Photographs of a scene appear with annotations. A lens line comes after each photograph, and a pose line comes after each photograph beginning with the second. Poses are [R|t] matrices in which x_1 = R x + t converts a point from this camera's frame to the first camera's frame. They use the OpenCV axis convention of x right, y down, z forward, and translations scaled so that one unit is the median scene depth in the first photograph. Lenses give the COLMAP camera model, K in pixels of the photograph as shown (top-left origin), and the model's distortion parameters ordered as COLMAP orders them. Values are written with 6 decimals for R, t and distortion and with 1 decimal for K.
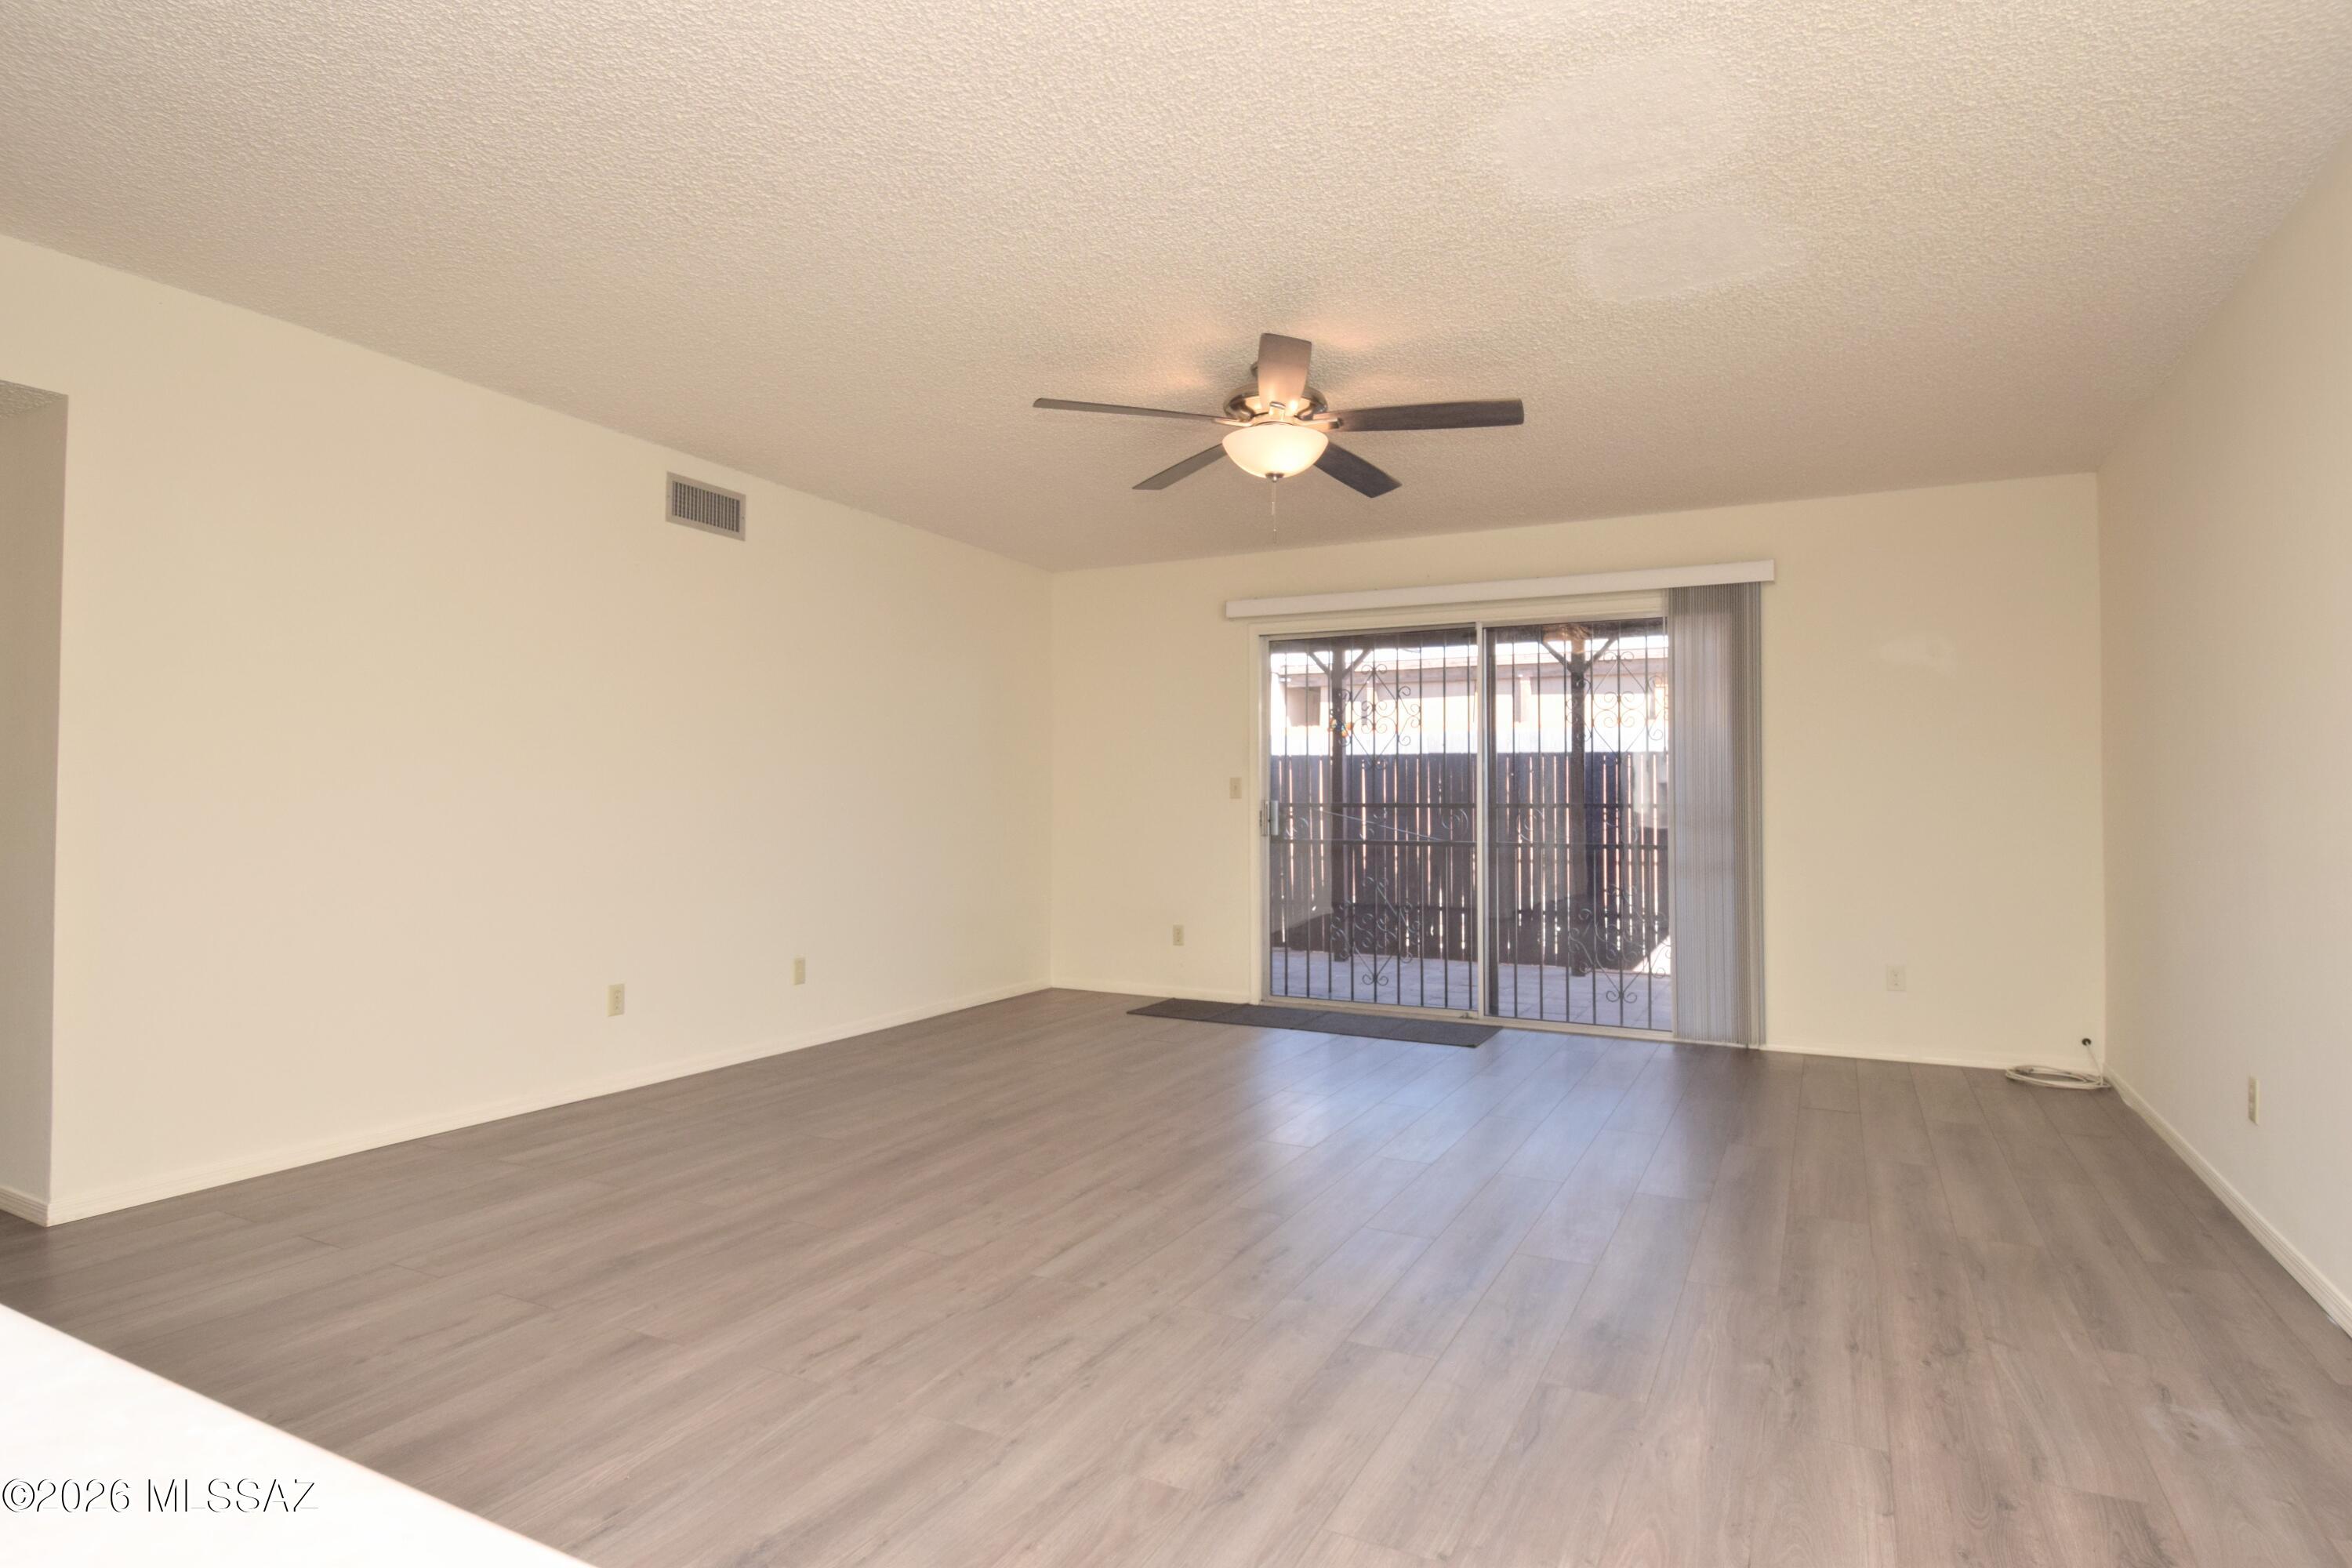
lens RADIAL K [[1234.4, 0, 1213.8], [0, 1234.4, 785.9], [0, 0, 1]] dist [0.002379, -0.000635]
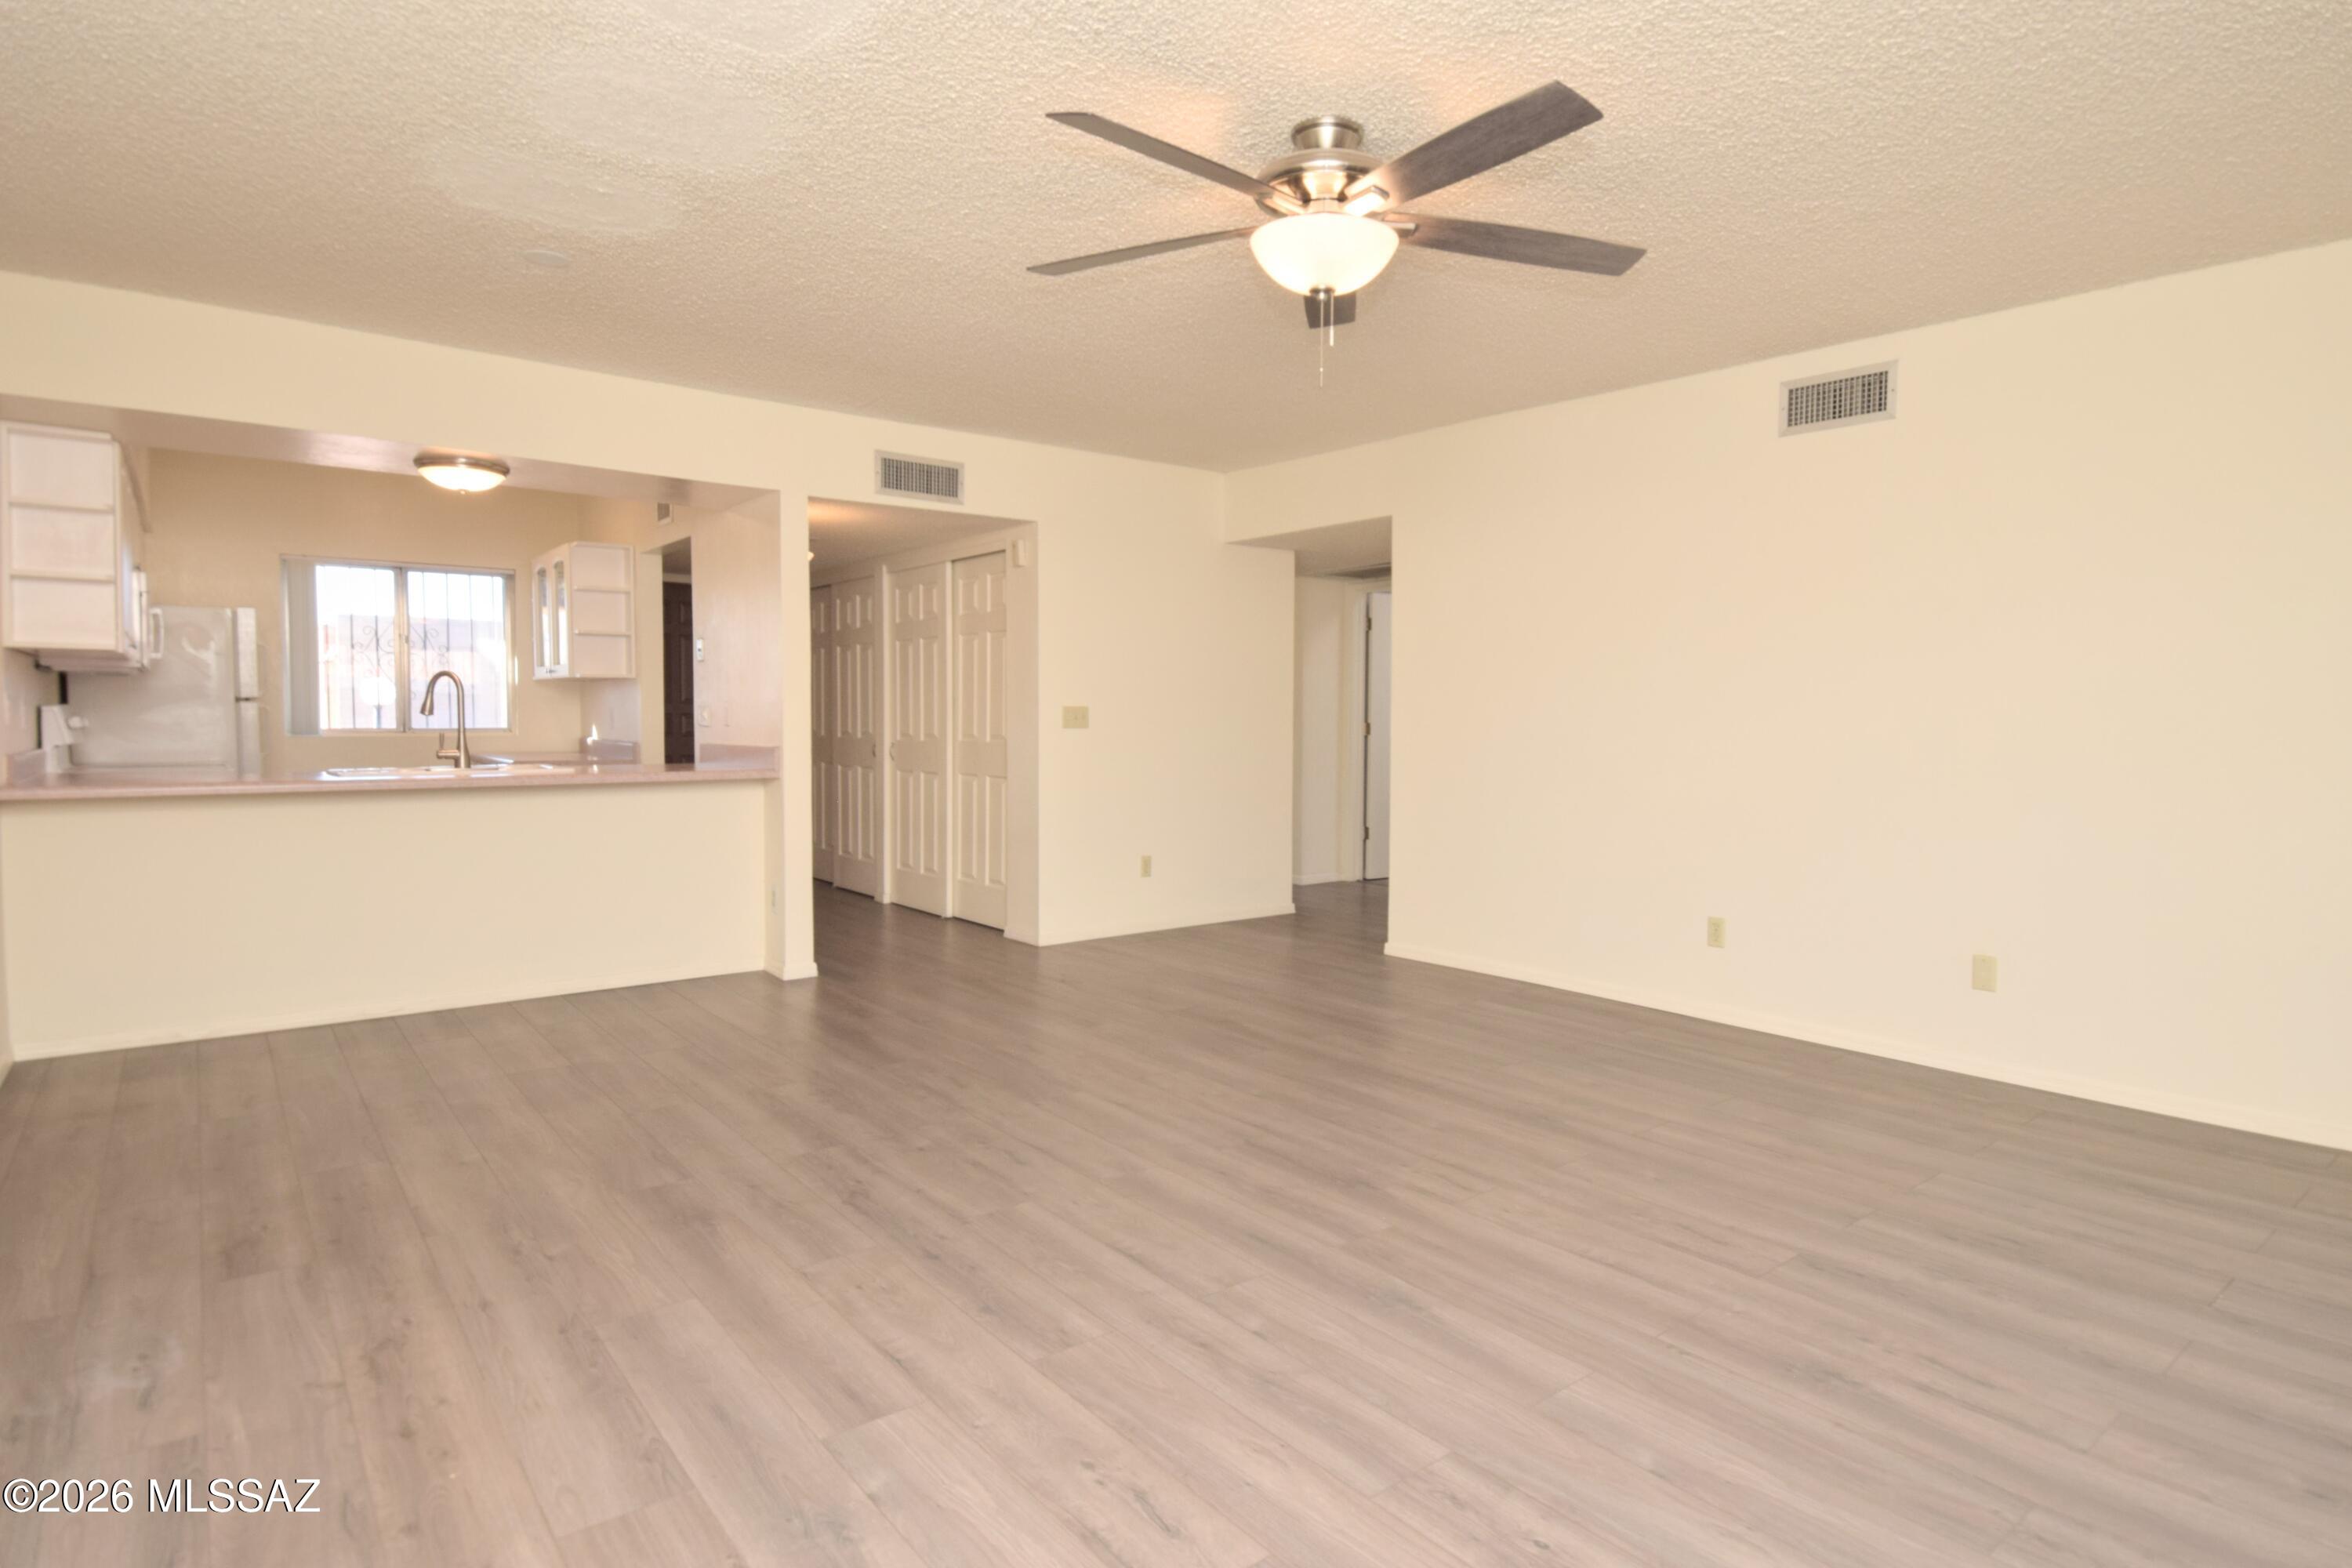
lens RADIAL K [[1253.6, 0, 1194.9], [0, 1253.6, 757.8], [0, 0, 1]] dist [0.008154, -0.001815]
pose [[-0.421185, 0.027787, -0.906549, 0.940530], [0.005724, 0.999592, 0.027979, -0.002721], [0.906957, 0.006596, -0.421173, 1.546395]]
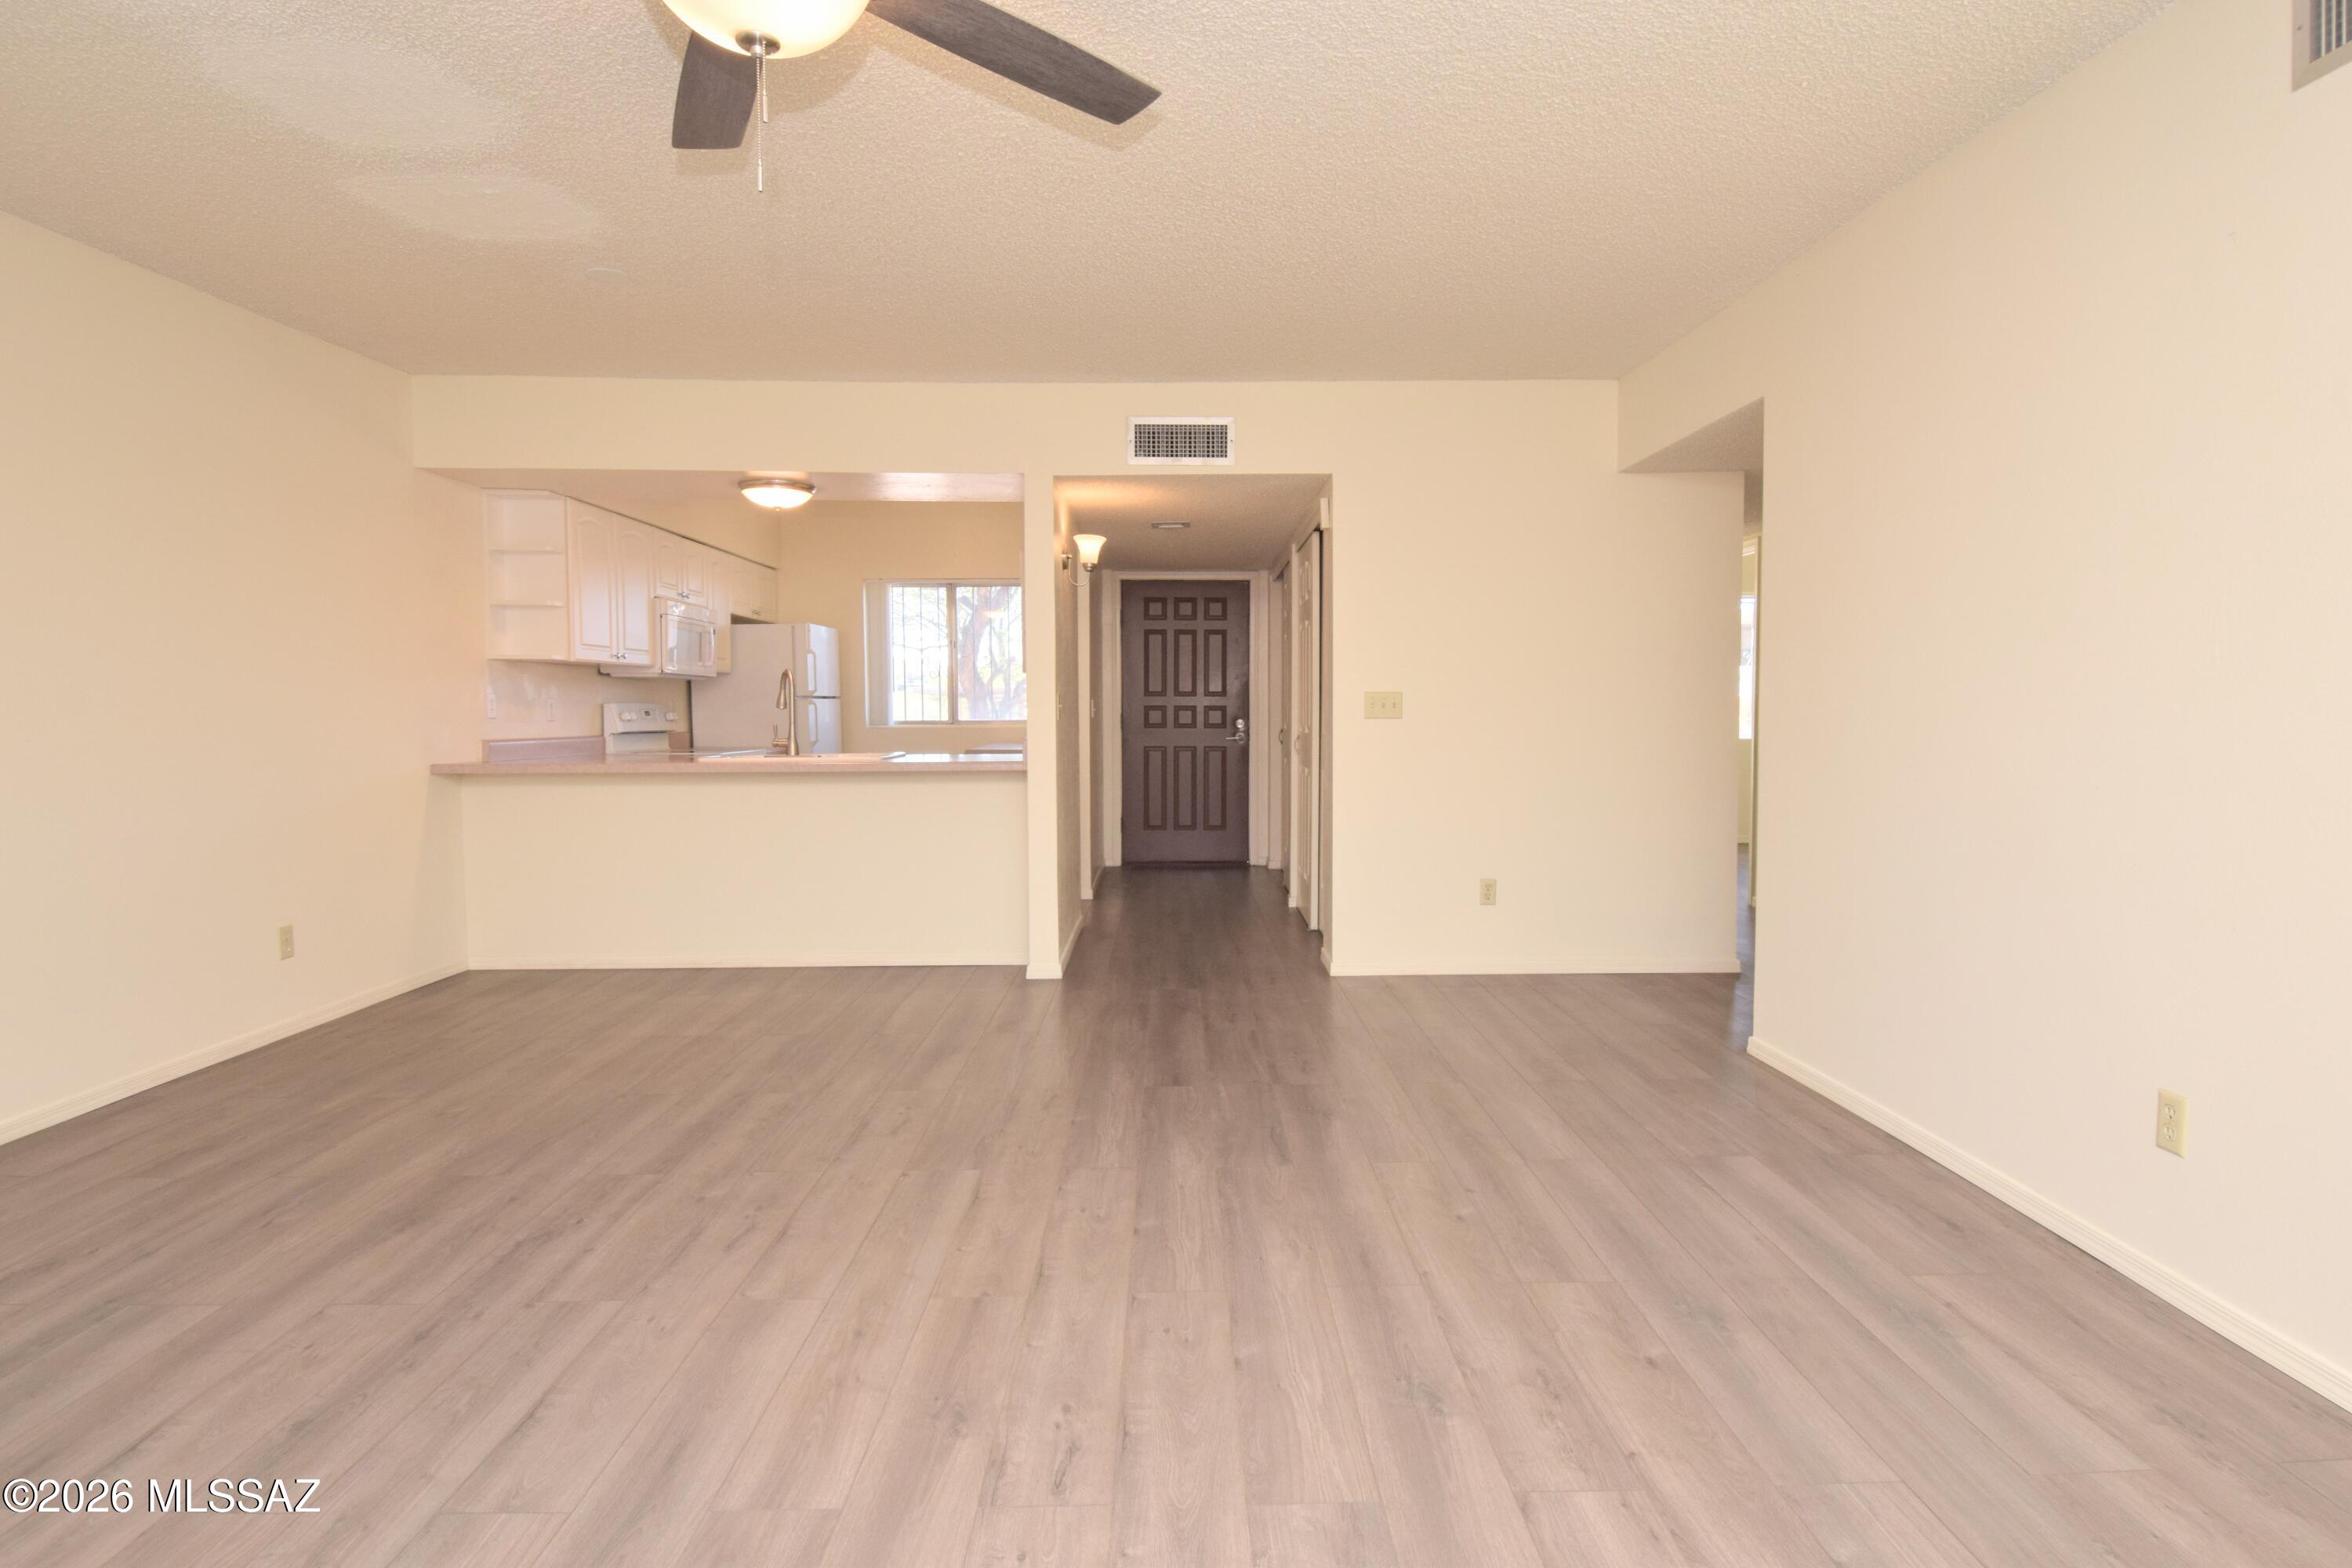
lens RADIAL K [[1222.4, 0, 1191.8], [0, 1222.4, 762.3], [0, 0, 1]] dist [0.017965, -0.024221]
pose [[-0.887917, 0.022951, -0.459430, 0.155591], [0.008674, 0.999412, 0.033162, 0.006382], [0.459921, 0.025460, -0.887595, 1.862454]]
